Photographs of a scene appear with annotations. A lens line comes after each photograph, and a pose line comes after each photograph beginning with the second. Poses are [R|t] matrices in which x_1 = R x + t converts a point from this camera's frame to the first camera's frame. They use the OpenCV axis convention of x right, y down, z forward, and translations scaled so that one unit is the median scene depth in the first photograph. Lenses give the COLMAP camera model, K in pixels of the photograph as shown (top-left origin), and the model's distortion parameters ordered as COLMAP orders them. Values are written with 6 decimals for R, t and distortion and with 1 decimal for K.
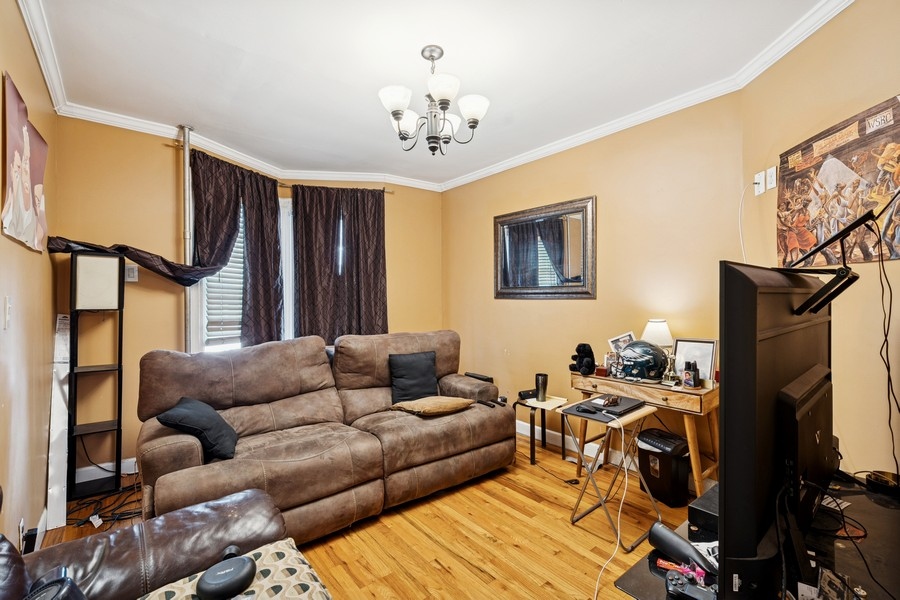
lens RADIAL K [[416.5, 0, 447.9], [0, 416.5, 299.7], [0, 0, 1]] dist [-0.002189, -0.000406]
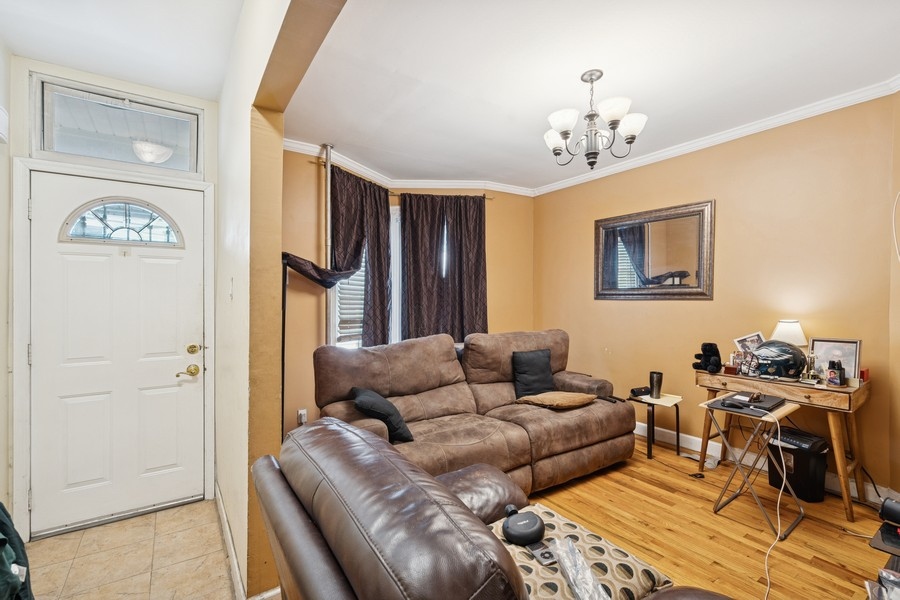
lens RADIAL K [[416.5, 0, 451.7], [0, 416.5, 299.2], [0, 0, 1]] dist [-0.002189, -0.000406]
pose [[0.996562, -0.000233, -0.082853, -0.220058], [0.000193, 1.000000, -0.000493, -0.003321], [0.082853, 0.000475, 0.996562, -0.085599]]
